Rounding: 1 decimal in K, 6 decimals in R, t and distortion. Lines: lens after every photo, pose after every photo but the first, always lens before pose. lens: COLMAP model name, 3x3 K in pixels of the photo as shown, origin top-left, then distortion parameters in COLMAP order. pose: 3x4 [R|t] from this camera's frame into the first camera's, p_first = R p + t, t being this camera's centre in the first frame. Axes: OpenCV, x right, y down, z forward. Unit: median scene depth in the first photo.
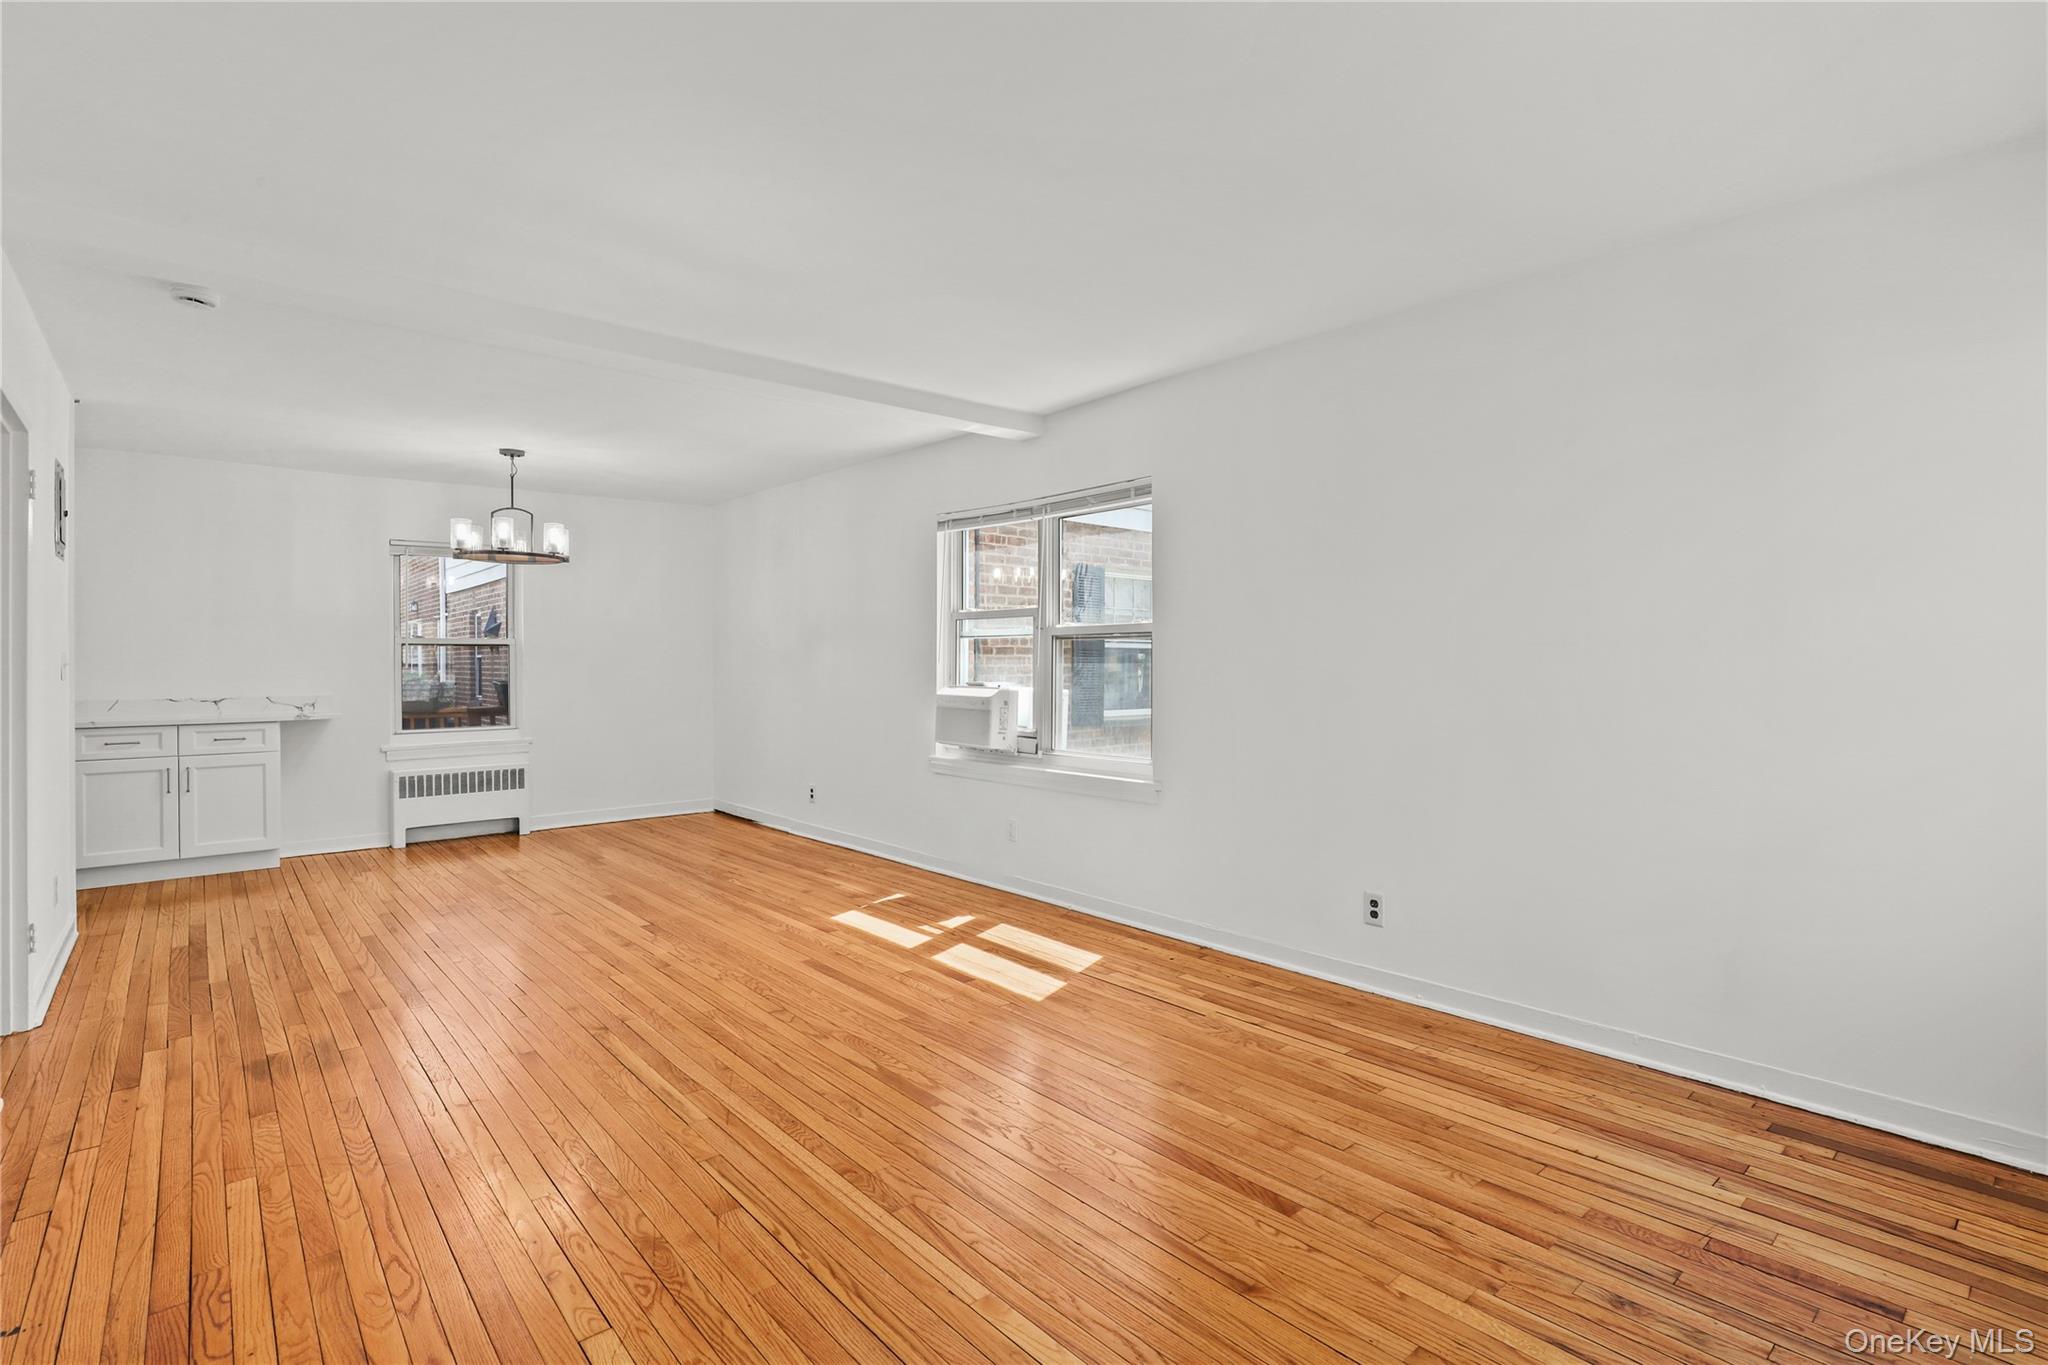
lens RADIAL K [[959.7, 0, 1038.9], [0, 959.7, 675.9], [0, 0, 1]] dist [-0.004306, 0.001157]
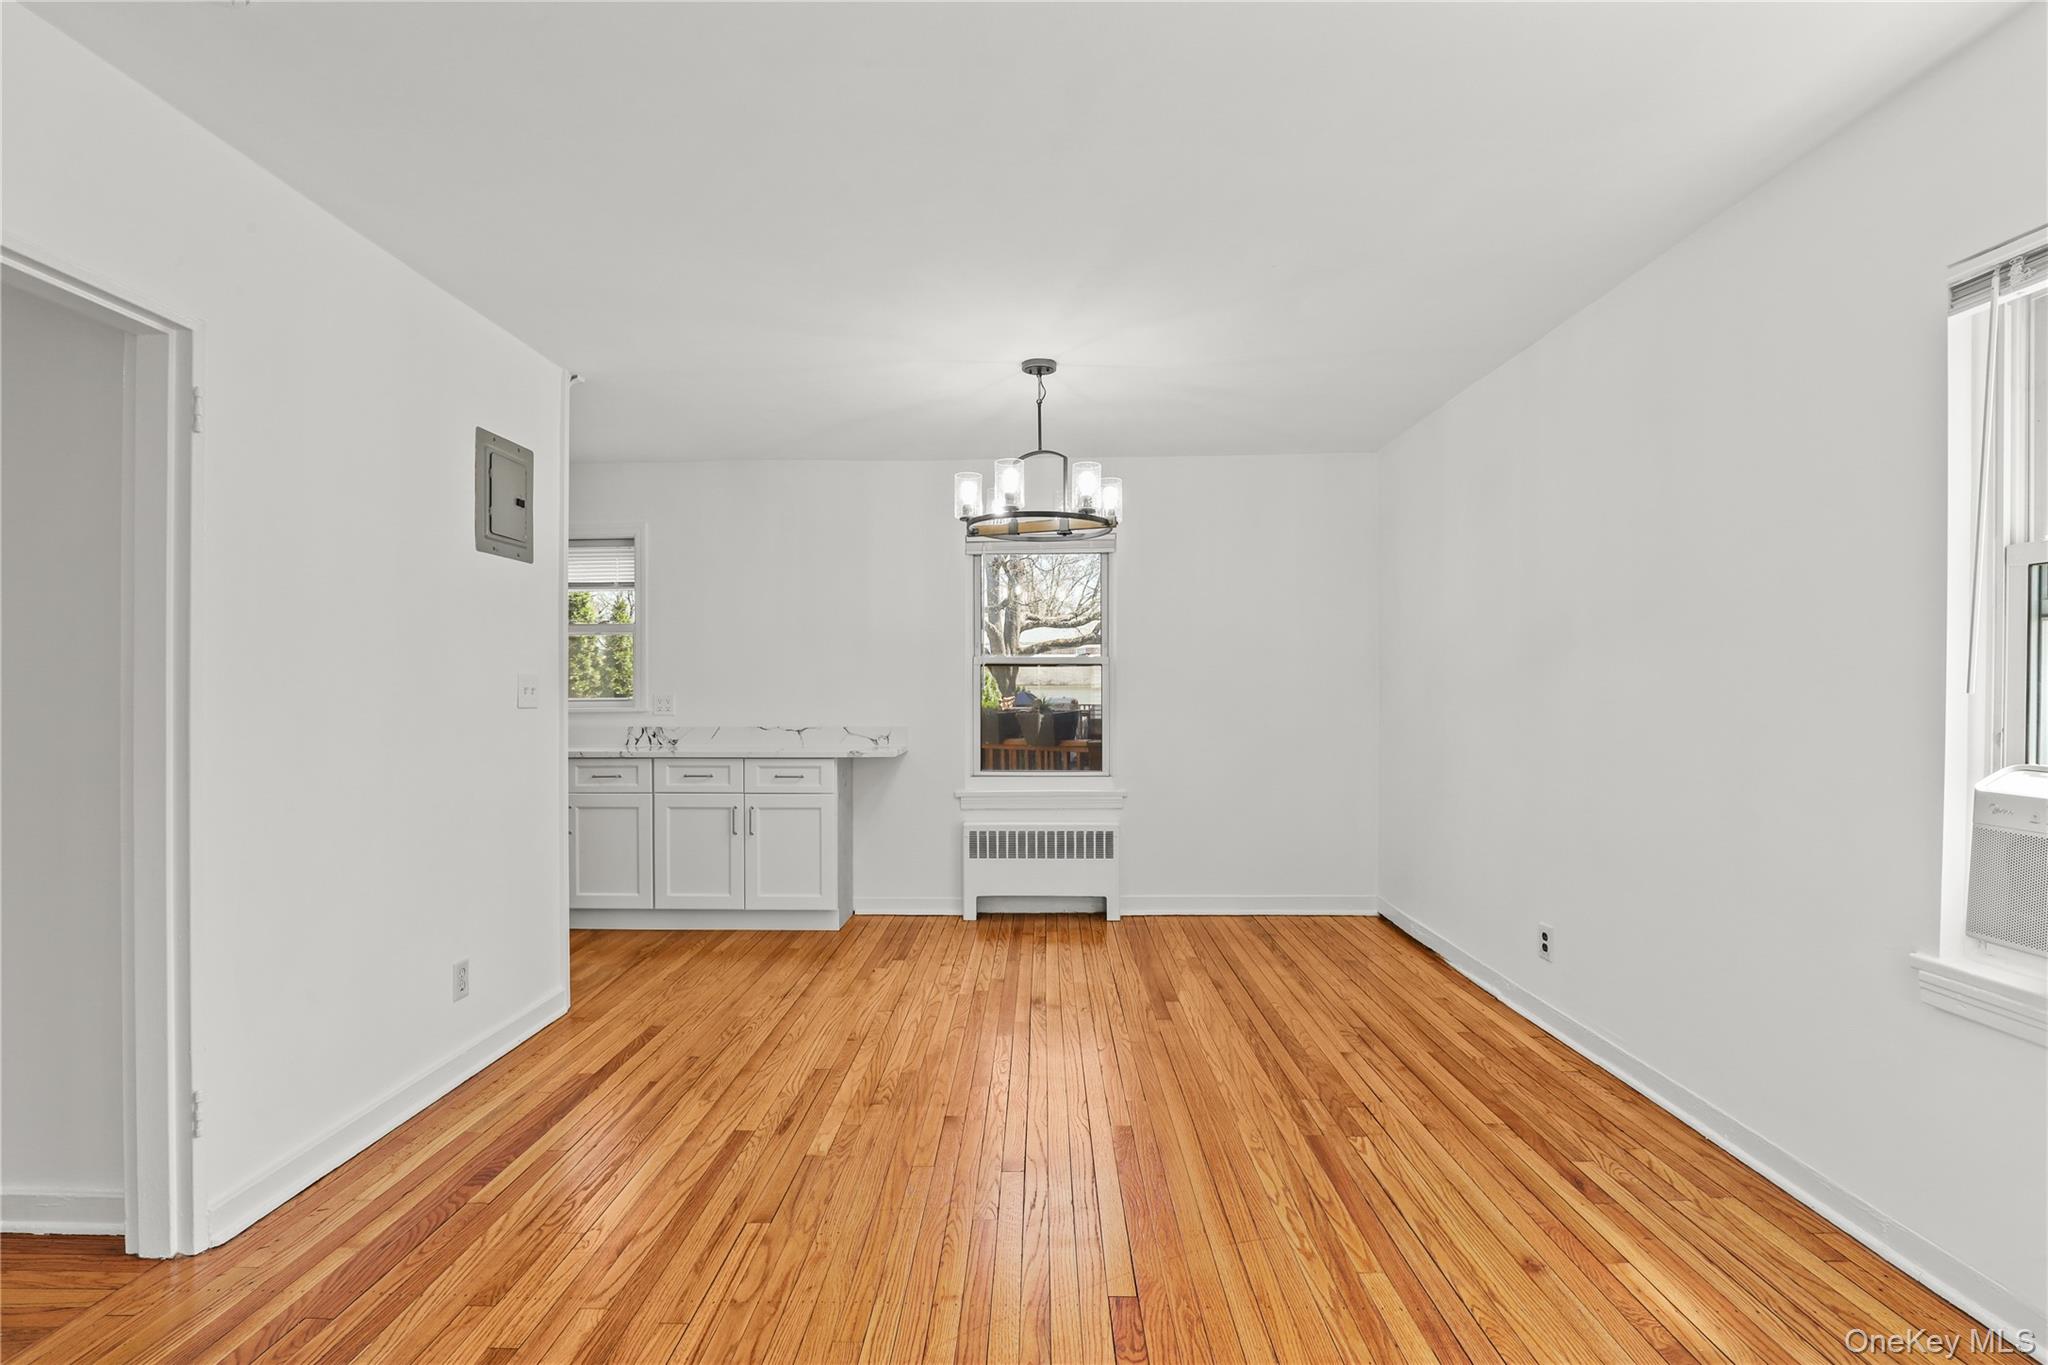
lens RADIAL K [[959.7, 0, 1017.4], [0, 959.7, 681.4], [0, 0, 1]] dist [-0.004306, 0.001157]
pose [[0.738326, -0.001423, -0.674443, -0.118215], [-0.011489, 0.999826, -0.014688, -0.008282], [0.674347, 0.018593, 0.738181, 0.505168]]
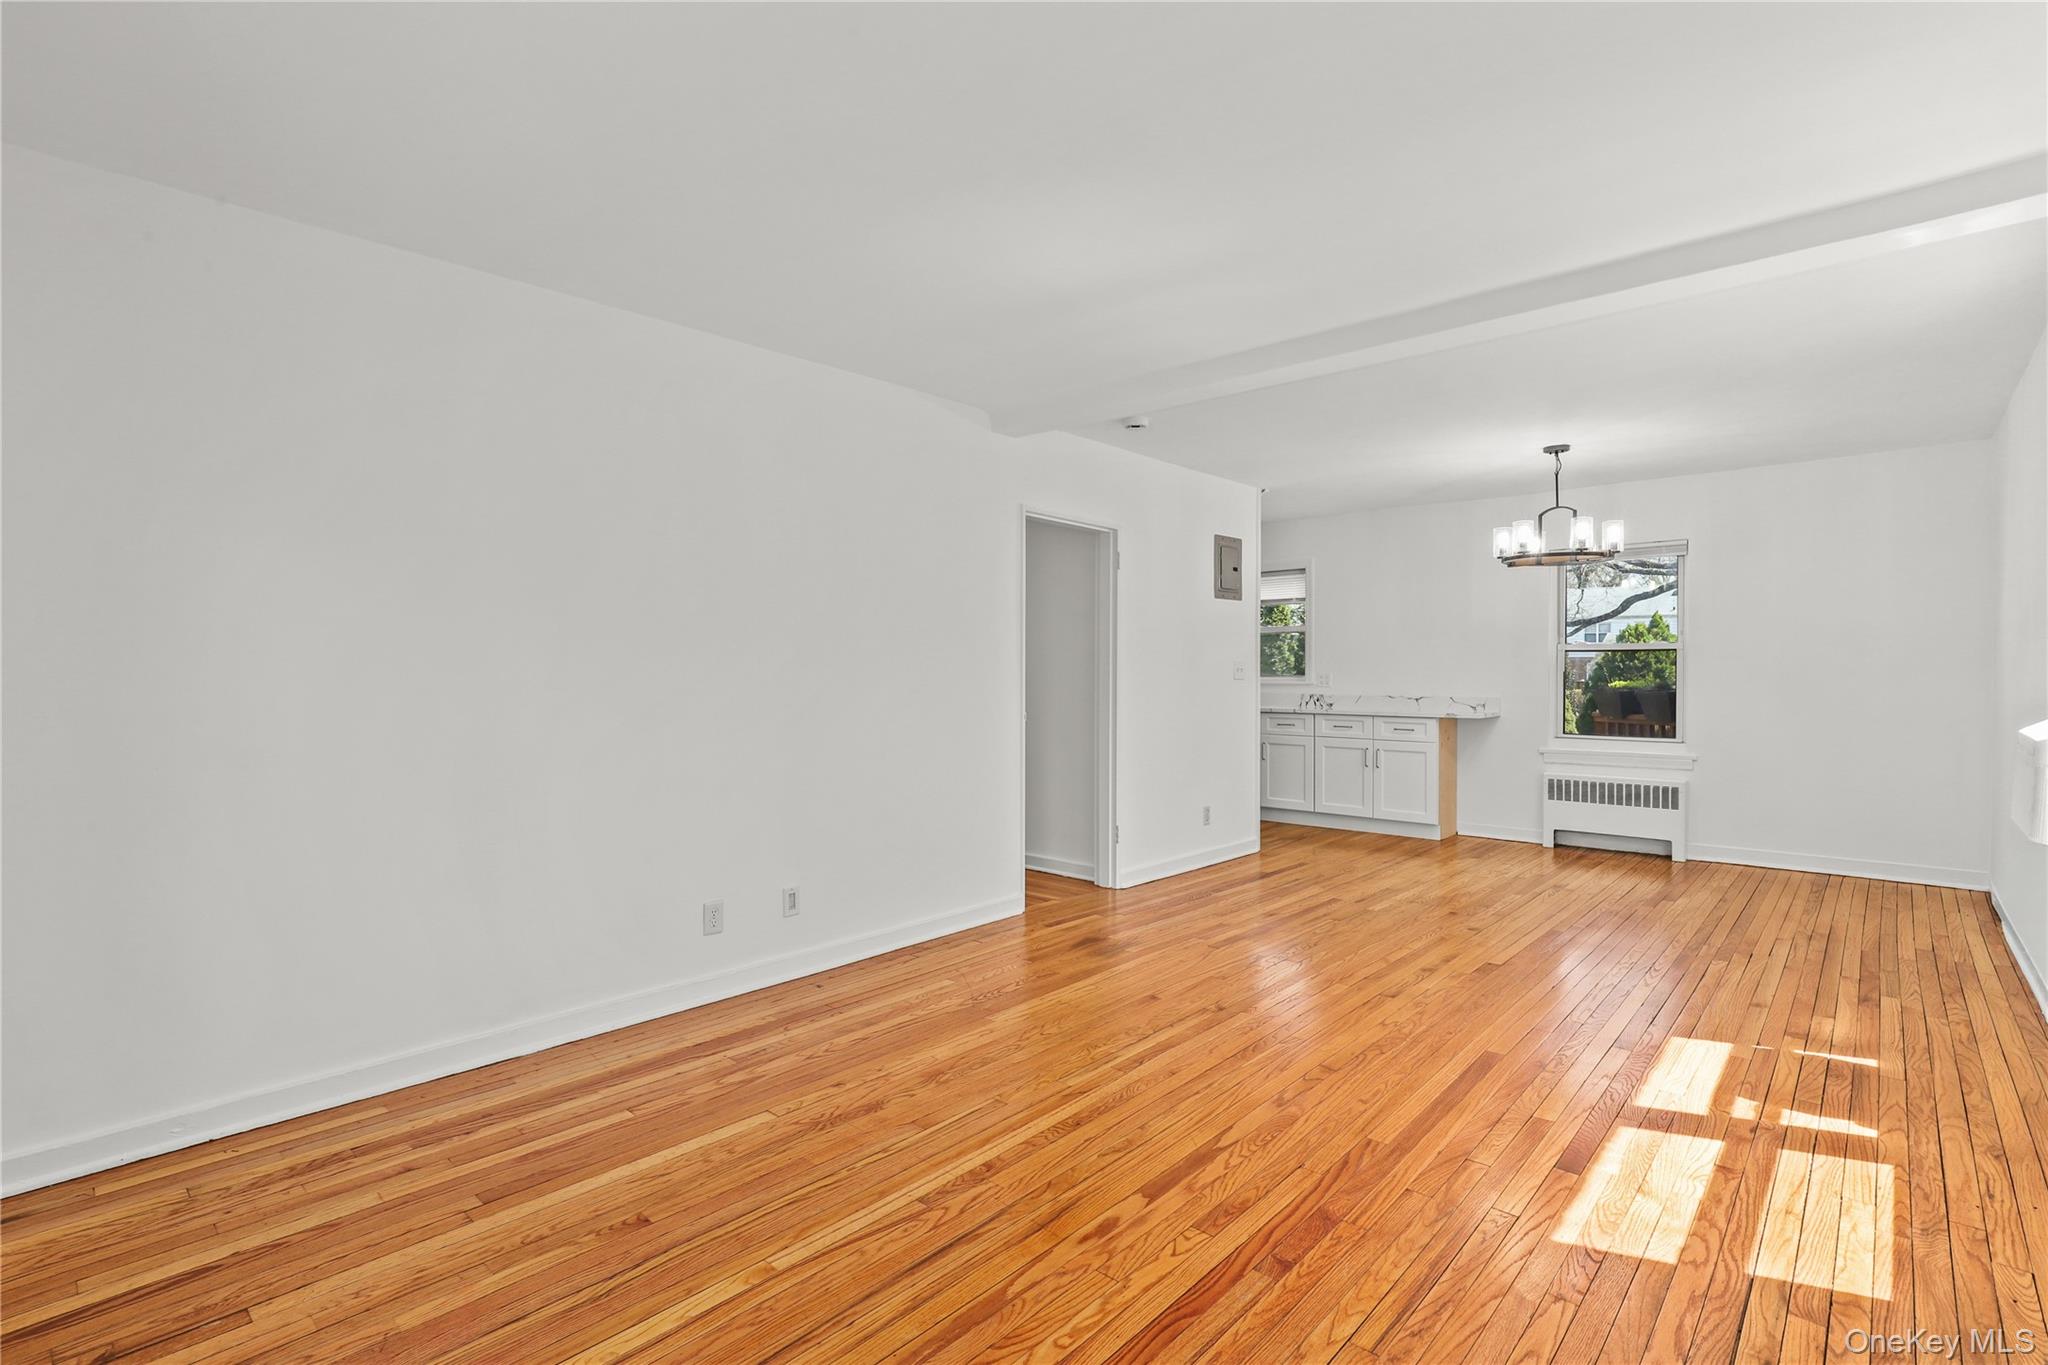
lens RADIAL K [[959.7, 0, 1039.1], [0, 959.7, 679.8], [0, 0, 1]] dist [-0.004306, 0.001157]
pose [[0.140075, 0.016504, -0.990003, 0.322770], [-0.016300, 0.999764, 0.014361, -0.008353], [0.990007, 0.014126, 0.140311, 0.355485]]
